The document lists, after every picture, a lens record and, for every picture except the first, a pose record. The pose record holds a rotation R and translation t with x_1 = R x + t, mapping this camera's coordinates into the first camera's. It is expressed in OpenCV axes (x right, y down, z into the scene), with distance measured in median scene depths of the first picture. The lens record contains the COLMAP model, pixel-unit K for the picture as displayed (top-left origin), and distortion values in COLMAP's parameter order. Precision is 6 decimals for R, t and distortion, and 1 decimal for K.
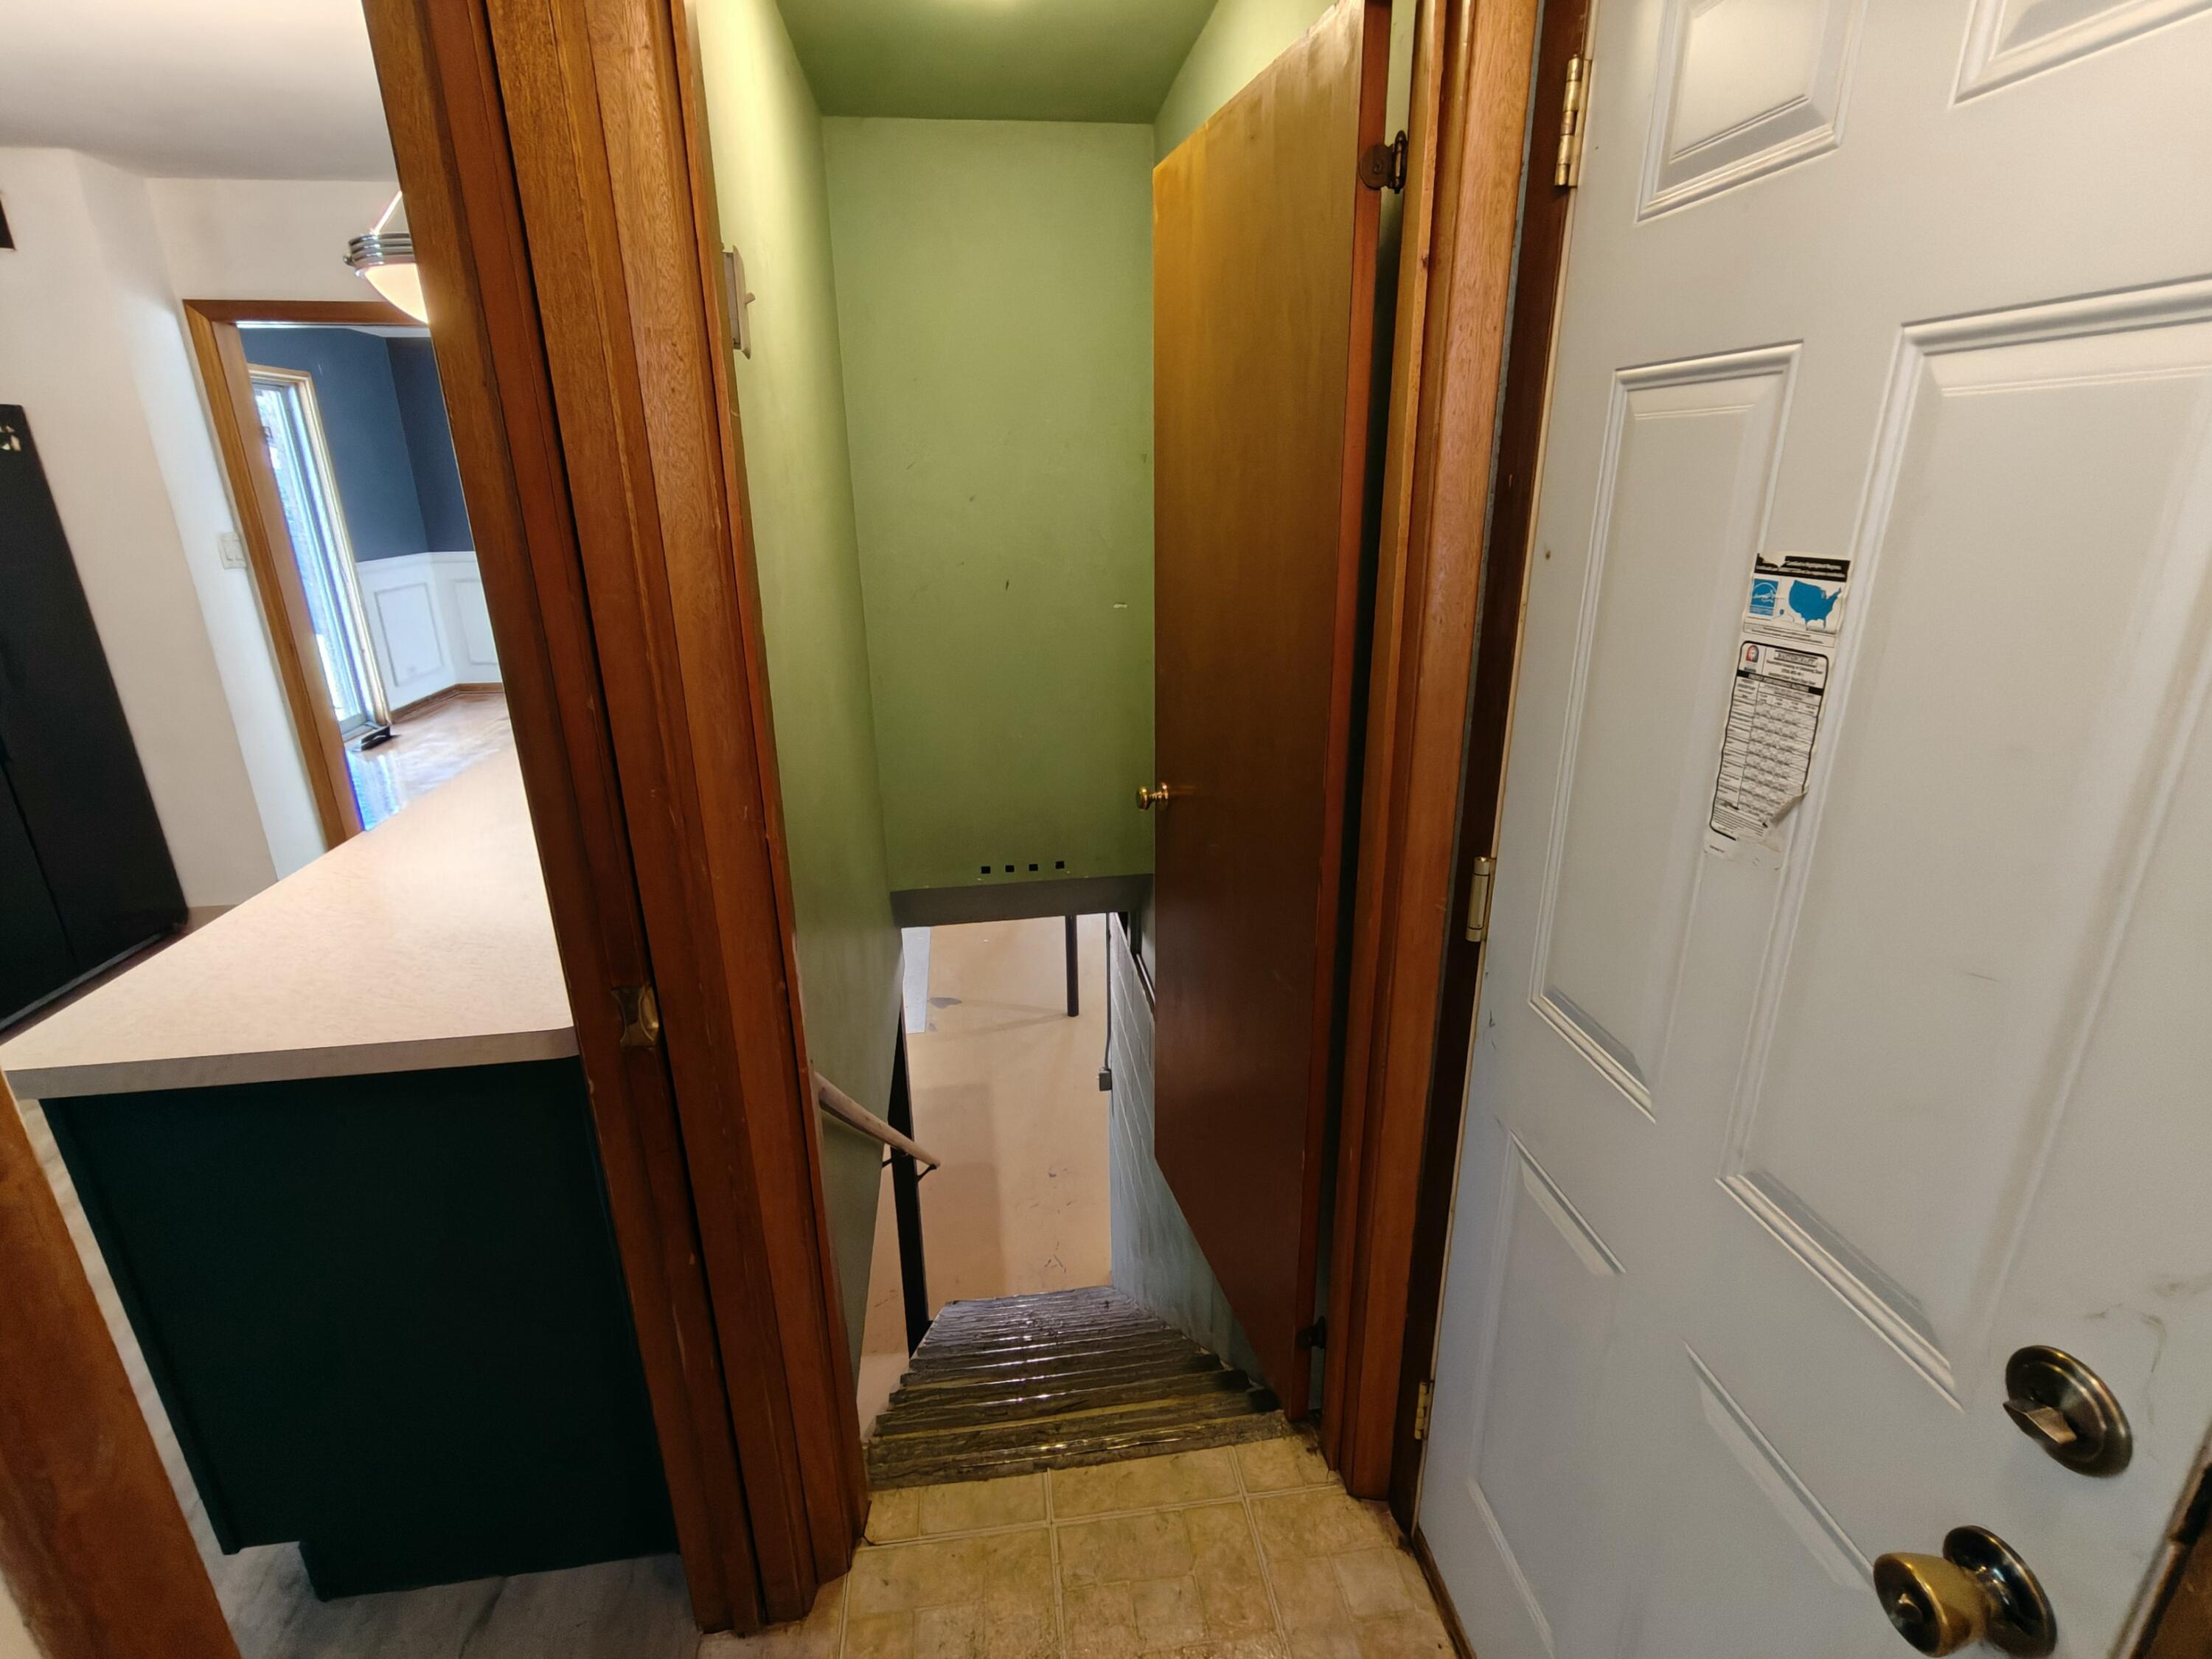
lens RADIAL K [[1050.8, 0, 1103.5], [0, 1050.8, 825.7], [0, 0, 1]] dist [0.004705, 0.001436]
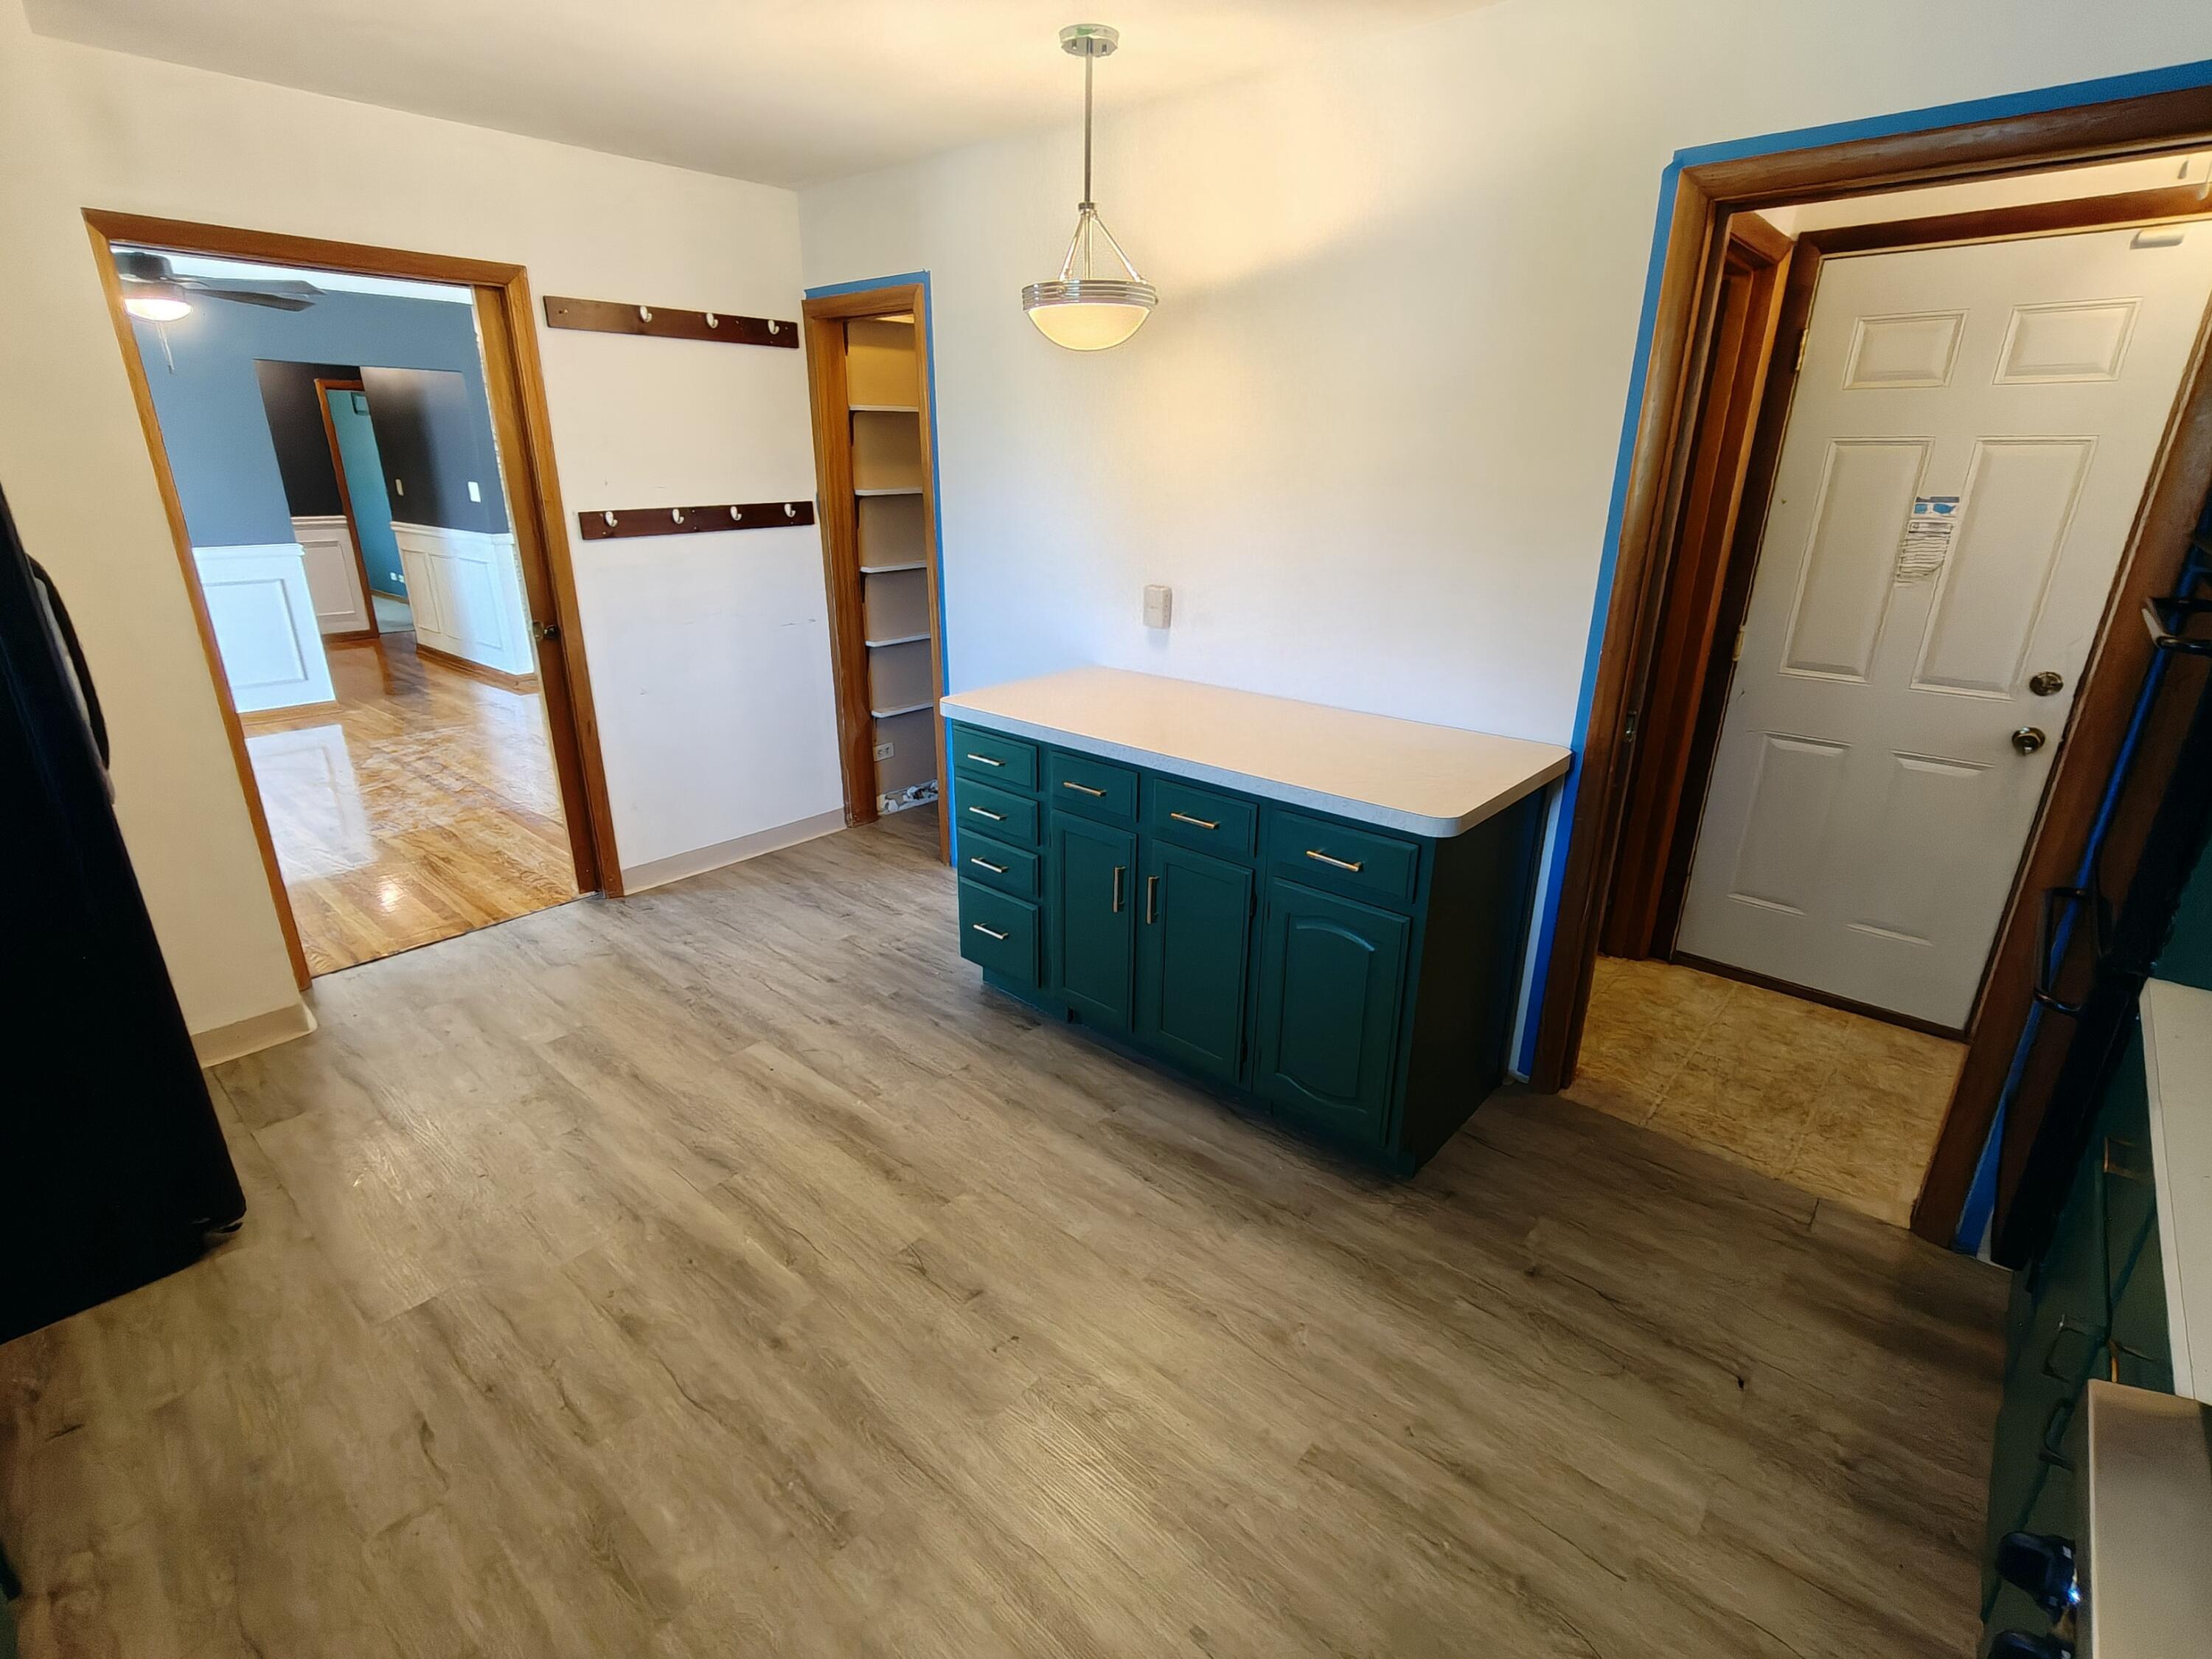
lens RADIAL K [[1050.8, 0, 1103.5], [0, 1050.8, 825.7], [0, 0, 1]] dist [0.004705, 0.001436]
pose [[0.751193, -0.205360, 0.627325, -3.952477], [0.197984, 0.976714, 0.082658, -0.019057], [-0.629691, 0.062107, 0.774359, 0.072894]]
